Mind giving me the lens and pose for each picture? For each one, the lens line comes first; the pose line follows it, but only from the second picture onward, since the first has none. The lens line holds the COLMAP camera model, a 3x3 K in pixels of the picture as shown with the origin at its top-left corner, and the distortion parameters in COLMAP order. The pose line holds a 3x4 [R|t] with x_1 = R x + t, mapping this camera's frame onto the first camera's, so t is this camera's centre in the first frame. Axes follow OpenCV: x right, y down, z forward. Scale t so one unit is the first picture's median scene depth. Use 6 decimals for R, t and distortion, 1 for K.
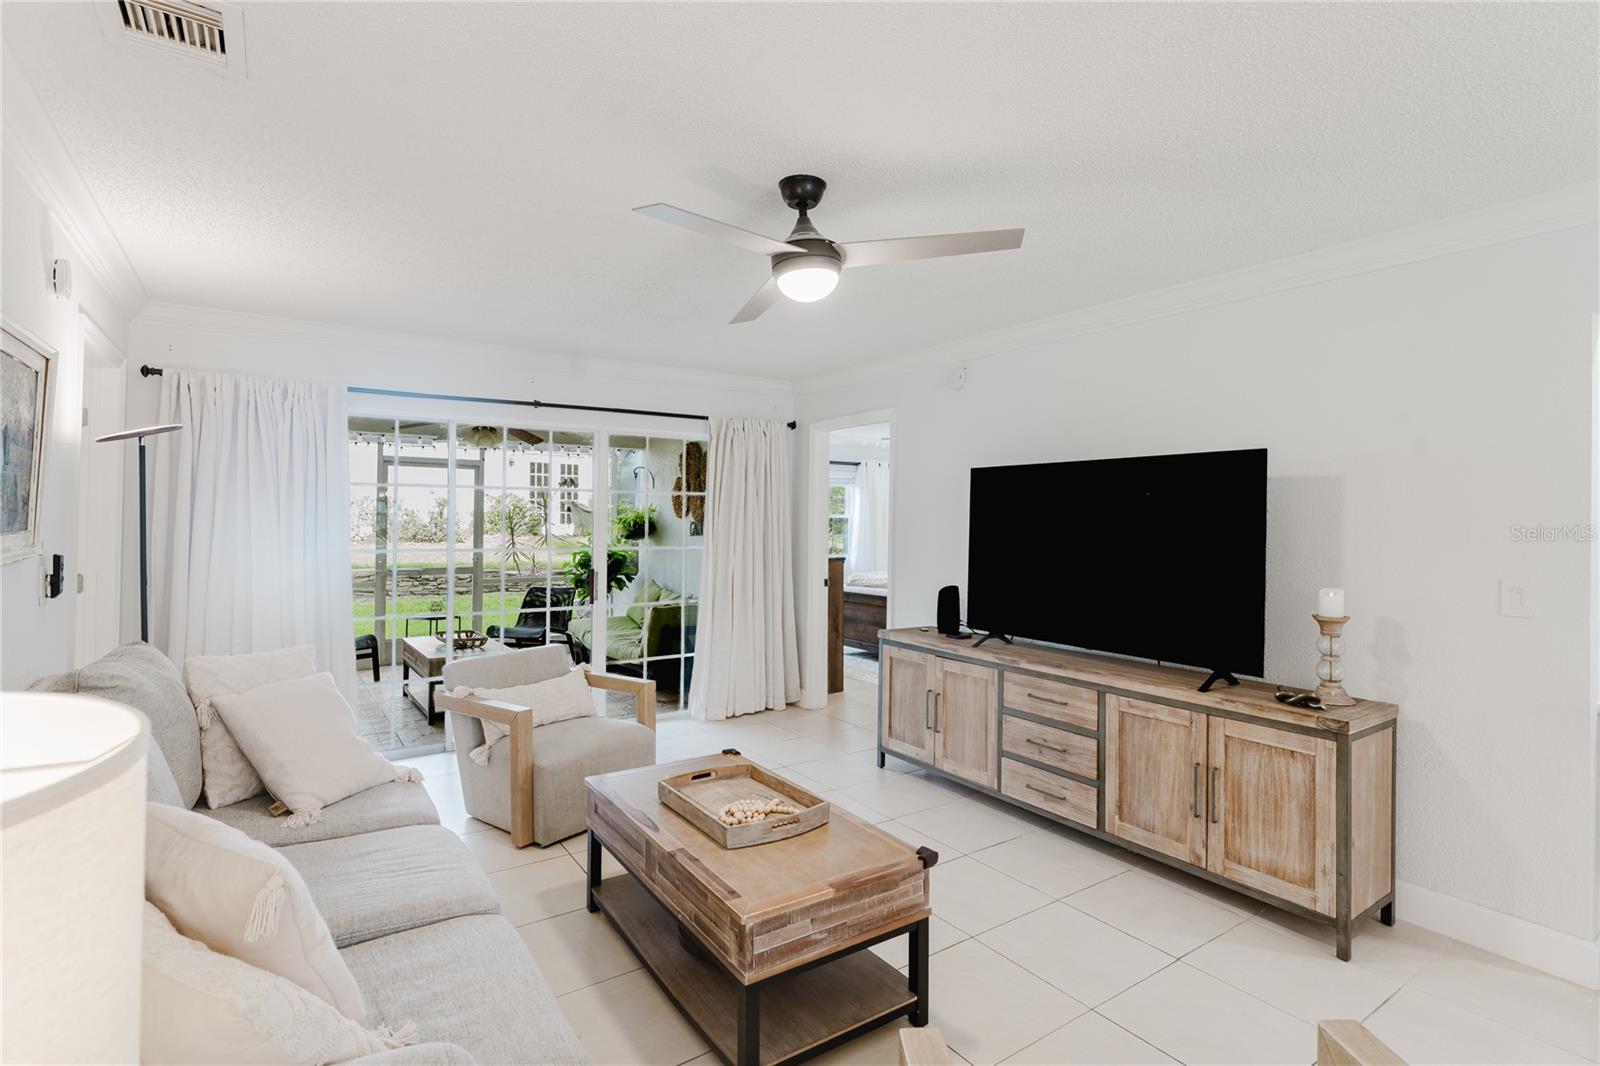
lens RADIAL K [[783.7, 0, 810.6], [0, 783.7, 516.5], [0, 0, 1]] dist [-0.003688, 0.000345]
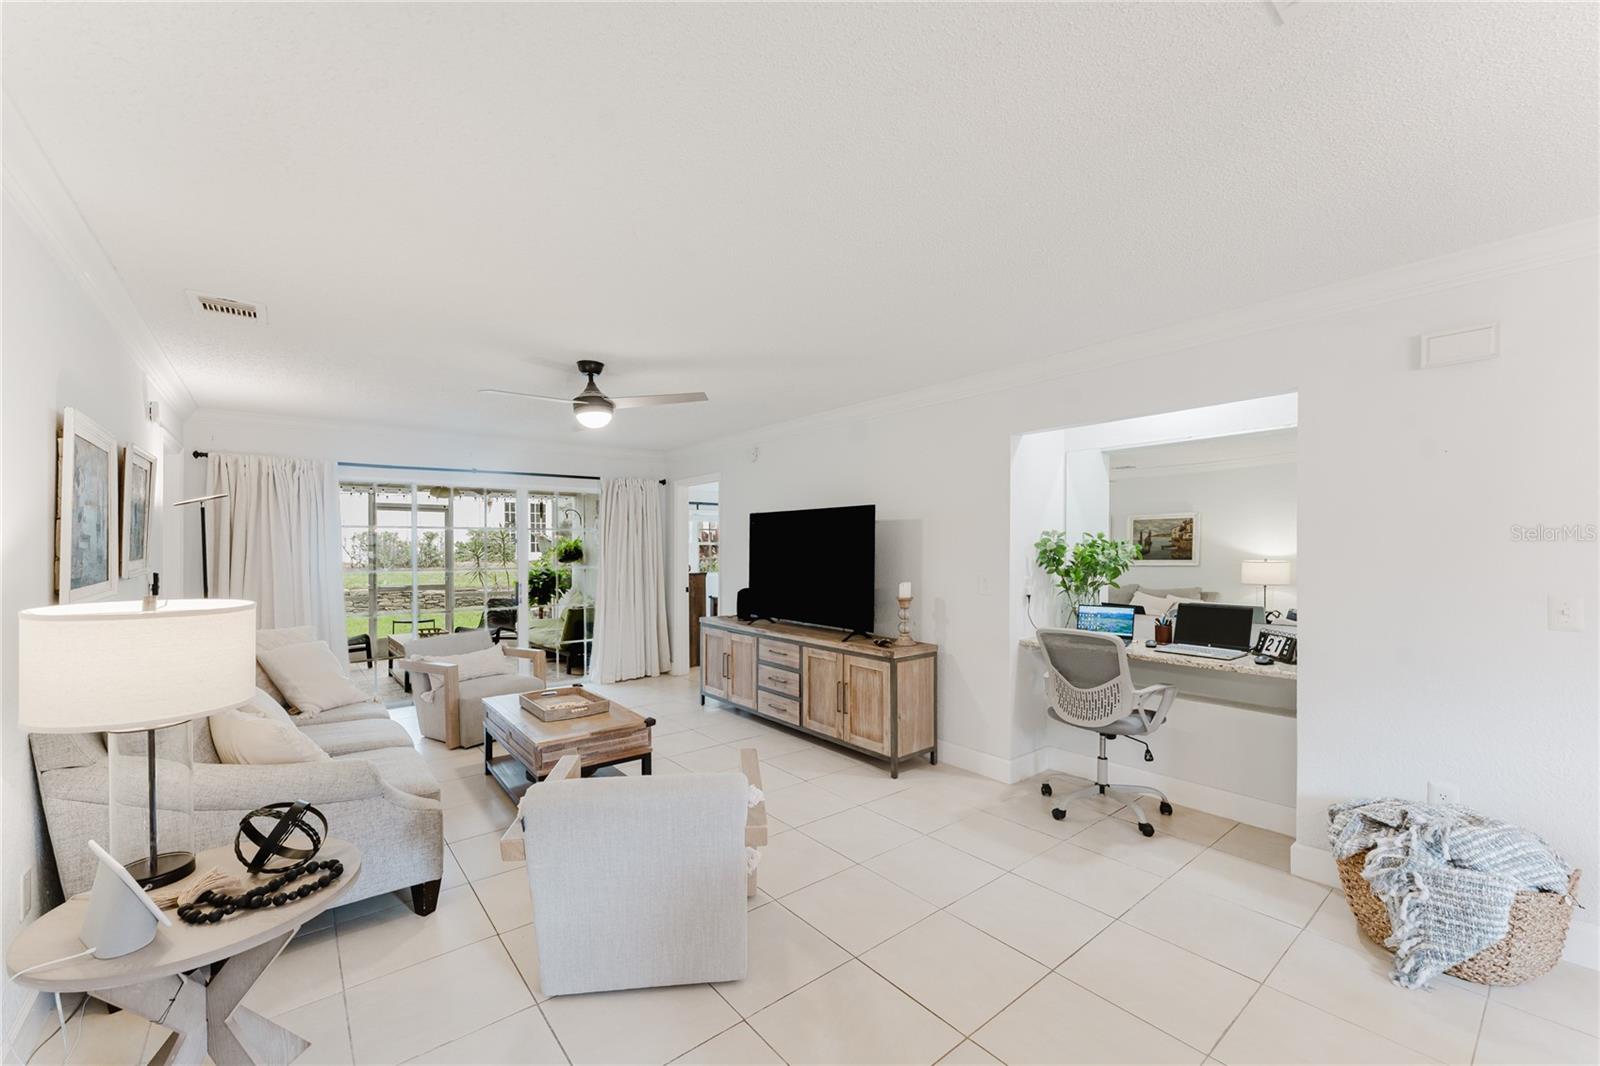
lens RADIAL K [[643.5, 0, 803.9], [0, 643.5, 552.4], [0, 0, 1]] dist [-0.000278, -0.000137]
pose [[0.997140, -0.012066, 0.074604, 0.268901], [0.010980, 0.999828, 0.014953, -0.001372], [-0.074772, -0.014091, 0.997101, -0.392099]]
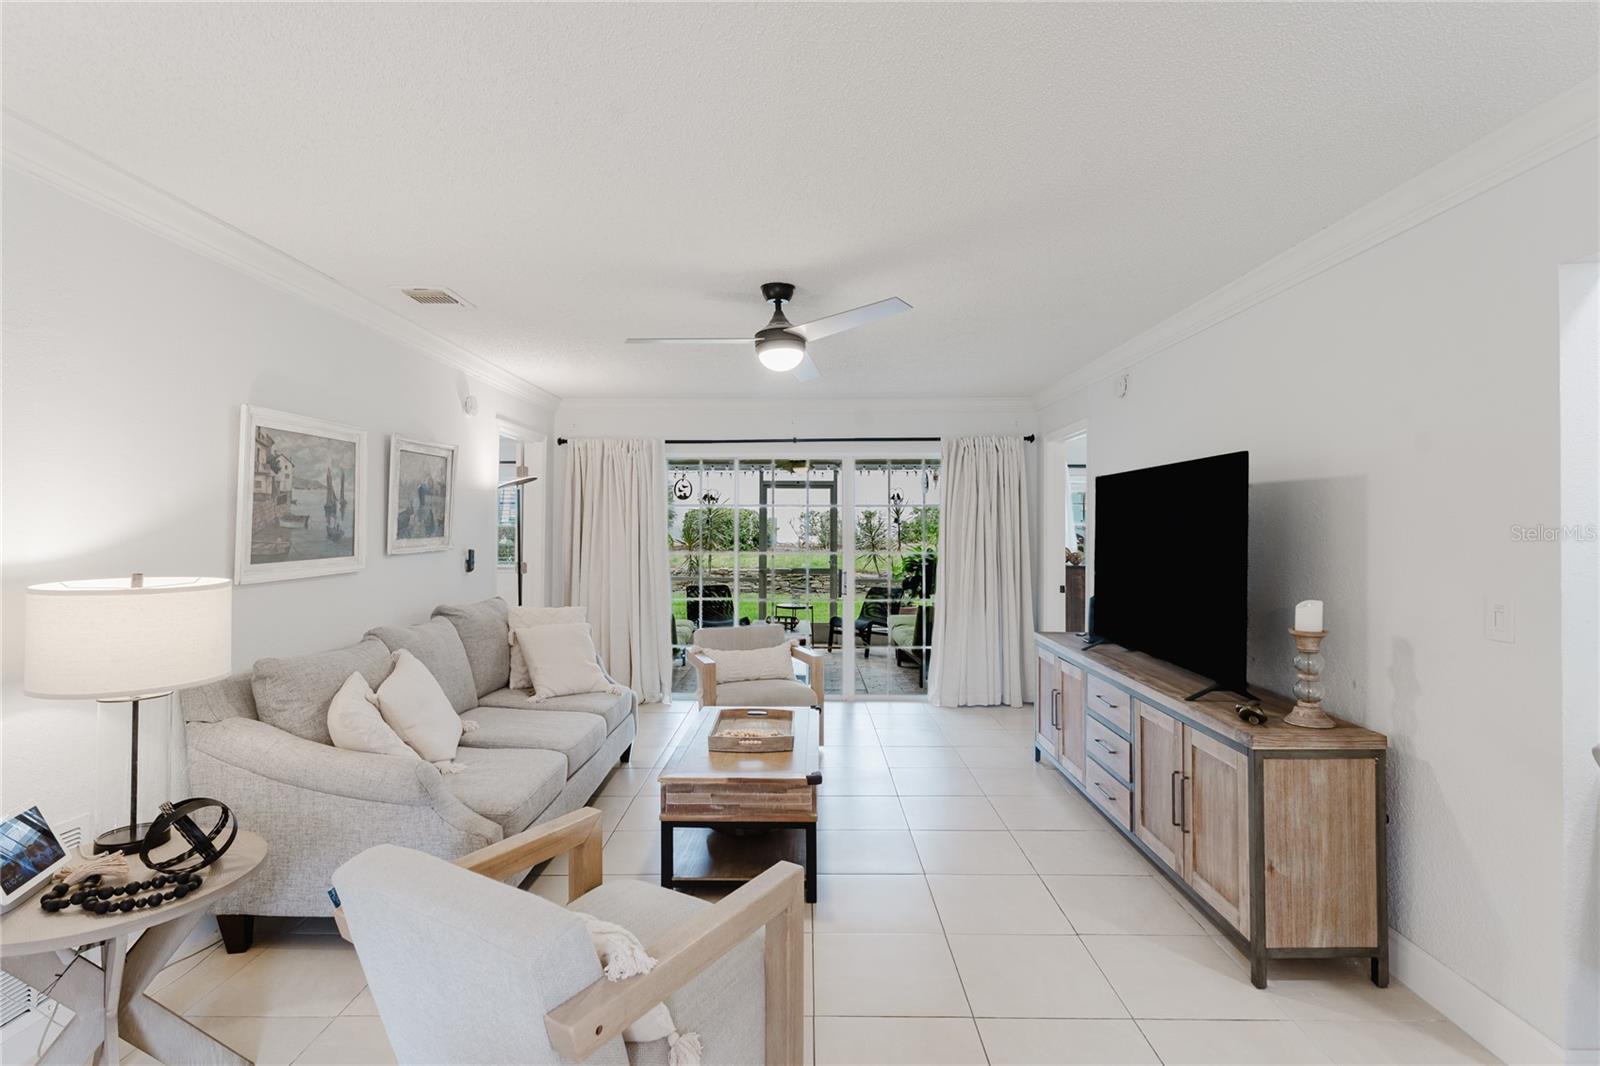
lens RADIAL K [[783.7, 0, 788.9], [0, 783.7, 519.4], [0, 0, 1]] dist [-0.003688, 0.000345]
pose [[0.815162, -0.013233, -0.579082, 0.585721], [0.008505, 0.999905, -0.010878, 0.001737], [0.579170, 0.003942, 0.815197, -0.084618]]
